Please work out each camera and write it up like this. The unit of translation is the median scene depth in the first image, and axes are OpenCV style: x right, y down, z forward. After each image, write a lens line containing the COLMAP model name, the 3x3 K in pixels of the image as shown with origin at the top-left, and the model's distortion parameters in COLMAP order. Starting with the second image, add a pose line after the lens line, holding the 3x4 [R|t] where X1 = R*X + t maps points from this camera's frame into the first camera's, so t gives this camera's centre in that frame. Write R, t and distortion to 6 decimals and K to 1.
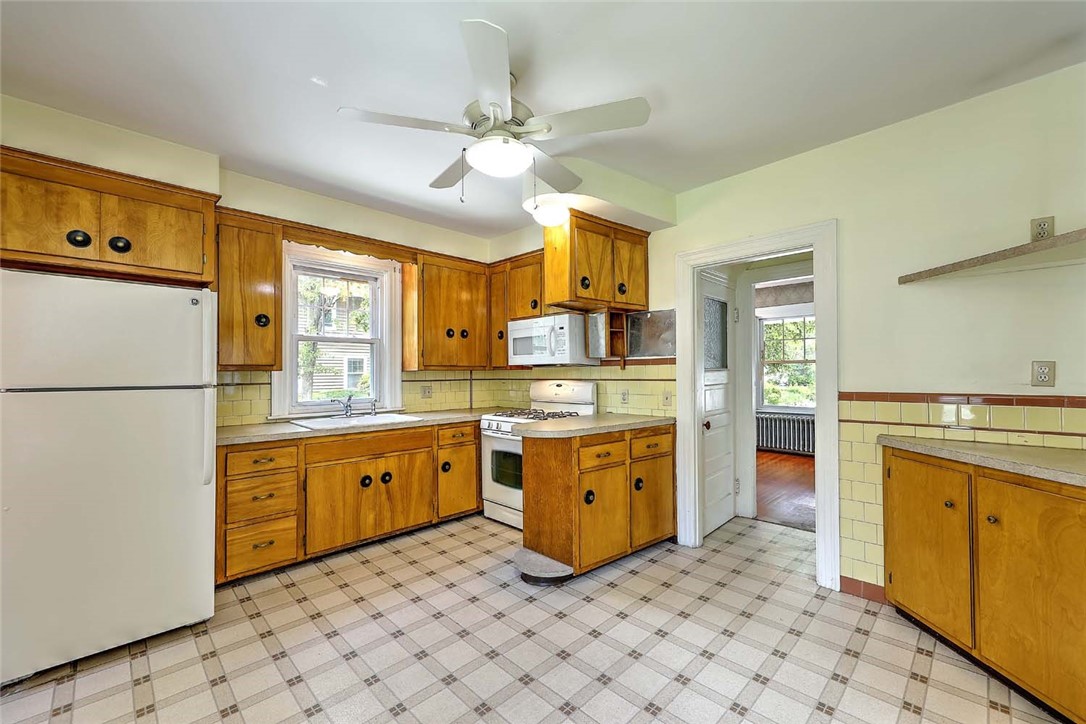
lens RADIAL K [[441.0, 0, 544.3], [0, 441.0, 363.8], [0, 0, 1]] dist [-0.002587, -0.000384]
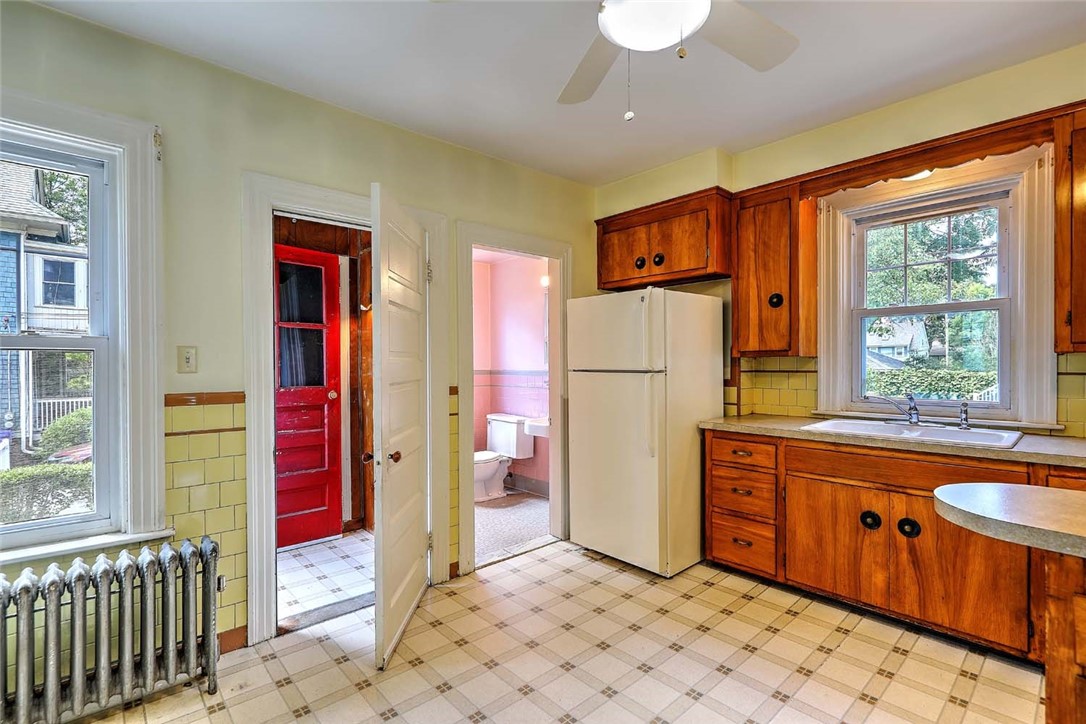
lens RADIAL K [[505.2, 0, 543.4], [0, 505.2, 369.1], [0, 0, 1]] dist [0.004569, -0.000642]
pose [[-0.053961, 0.014190, -0.998442, 0.422531], [0.023090, 0.999649, 0.012960, 0.016427], [0.998276, -0.022354, -0.054270, 0.594398]]
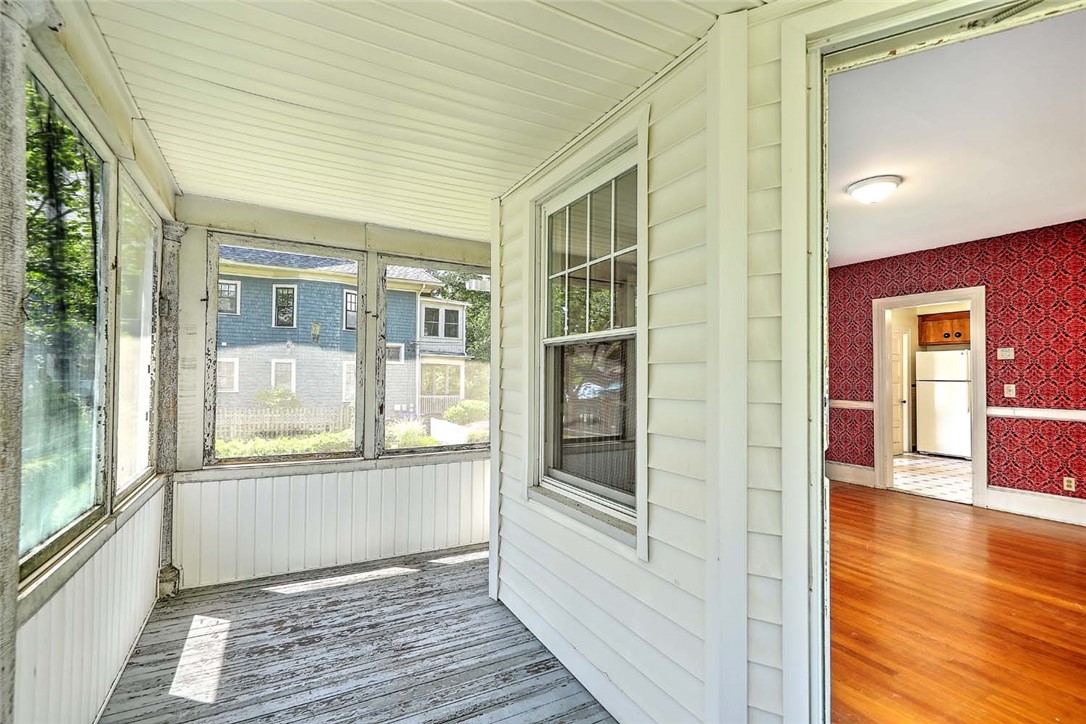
lens RADIAL K [[489.3, 0, 541.5], [0, 489.3, 367.1], [0, 0, 1]] dist [0.004613, -0.000393]
pose [[-0.290920, -0.011887, -0.956673, 2.562886], [0.014393, 0.999755, -0.016800, -0.023177], [0.956639, -0.018657, -0.290678, -0.645404]]
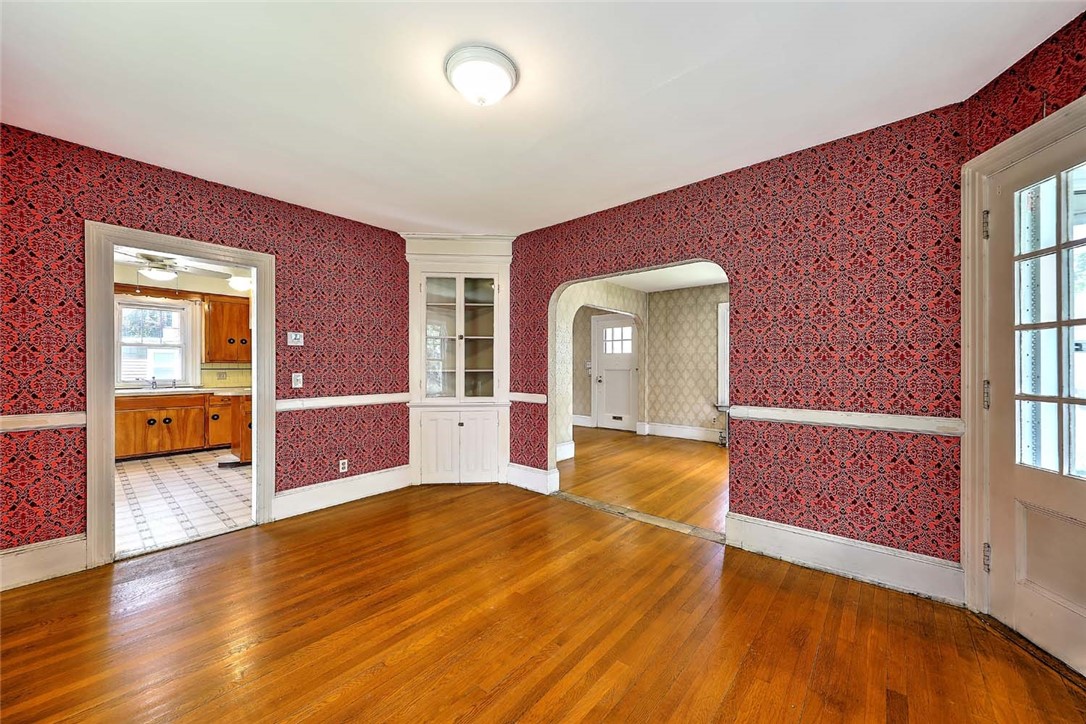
lens RADIAL K [[397.6, 0, 540.2], [0, 397.6, 365.3], [0, 0, 1]] dist [0.000920, 0.000065]
pose [[0.997369, 0.009255, 0.071903, 1.208748], [-0.010607, 0.999774, 0.018444, -0.023794], [-0.071716, -0.019158, 0.997241, -0.864231]]
